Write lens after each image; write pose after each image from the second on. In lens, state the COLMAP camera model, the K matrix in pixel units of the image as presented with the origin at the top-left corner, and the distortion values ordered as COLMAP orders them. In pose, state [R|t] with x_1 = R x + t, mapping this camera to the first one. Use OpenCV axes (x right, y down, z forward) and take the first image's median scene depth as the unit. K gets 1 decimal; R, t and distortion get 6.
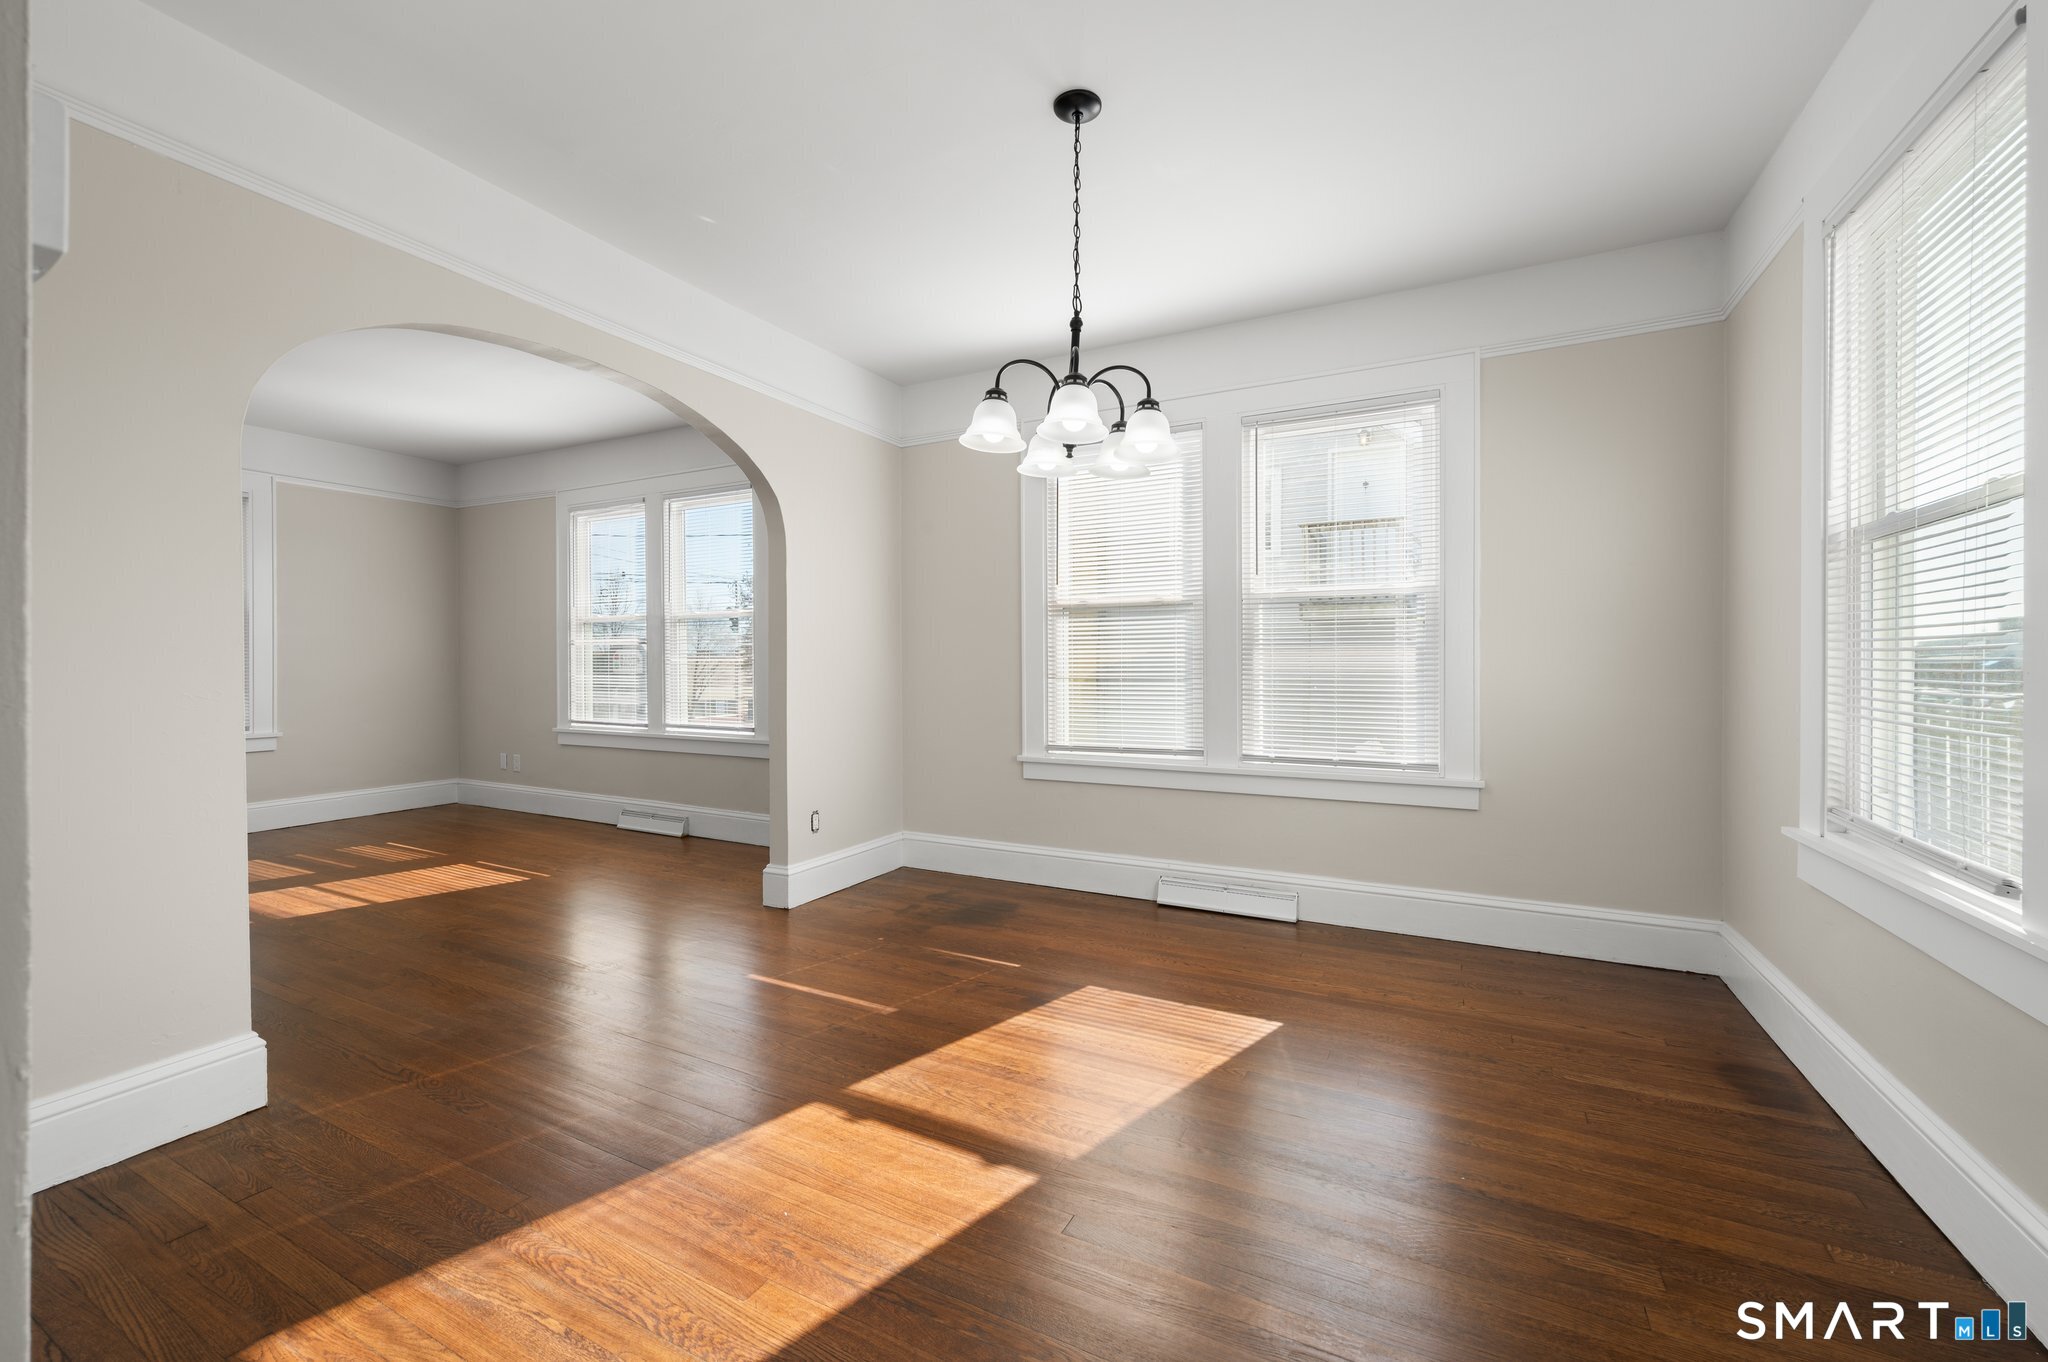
lens RADIAL K [[847.8, 0, 1027.7], [0, 847.8, 665.0], [0, 0, 1]] dist [0.003515, 0.000939]
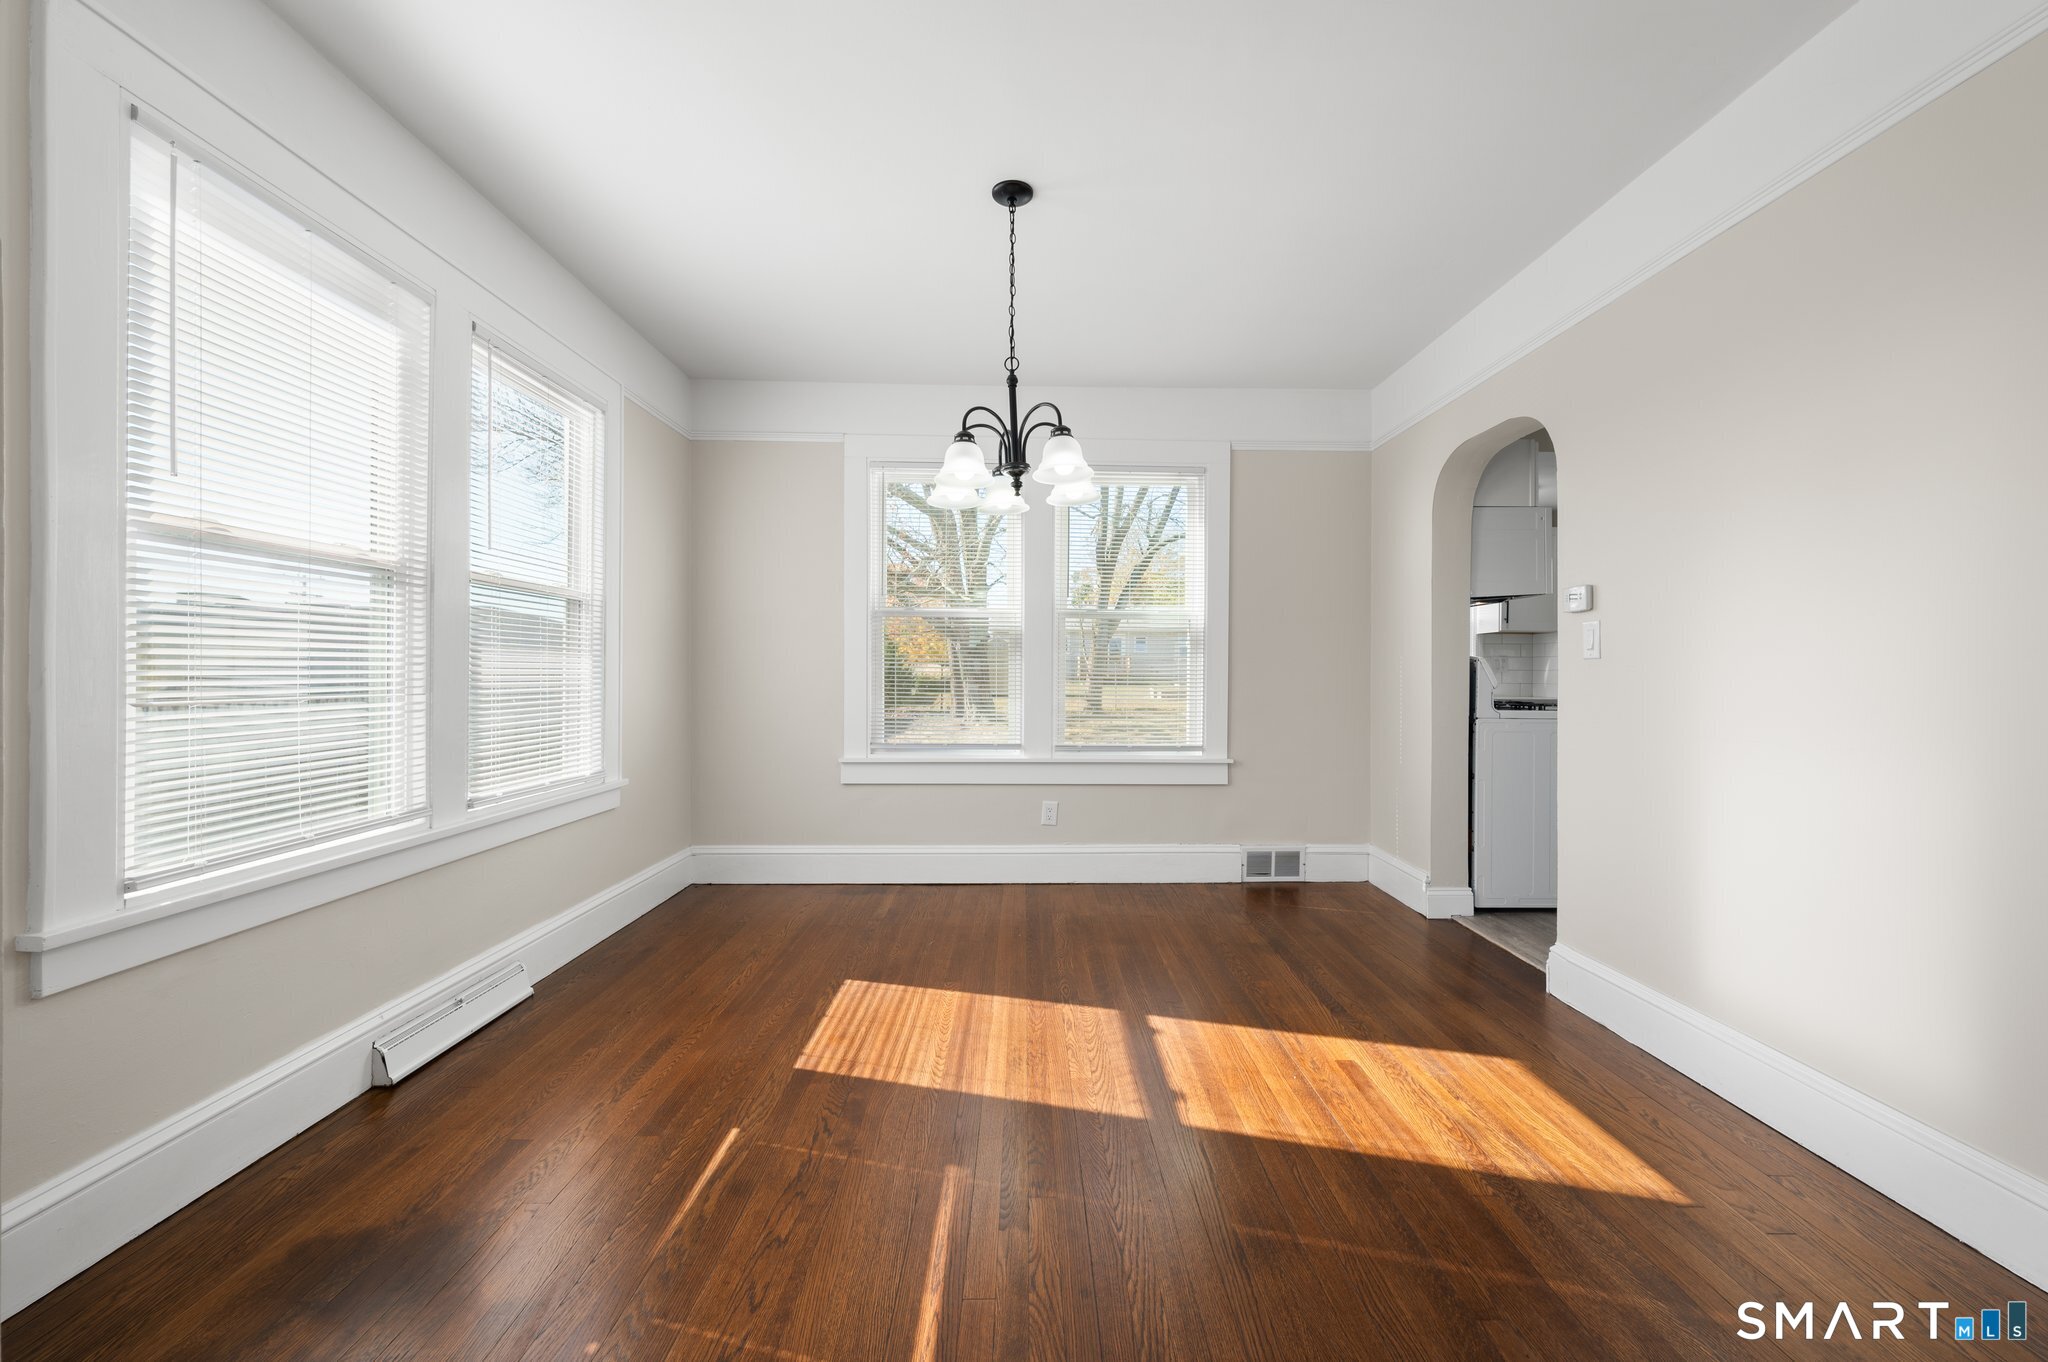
lens RADIAL K [[807.3, 0, 1035.8], [0, 807.3, 675.5], [0, 0, 1]] dist [-0.007578, -0.000075]
pose [[-0.480169, -0.001470, 0.877175, -0.543117], [0.000242, 0.999998, 0.001808, 0.000388], [-0.877176, 0.001080, -0.480168, 0.885452]]
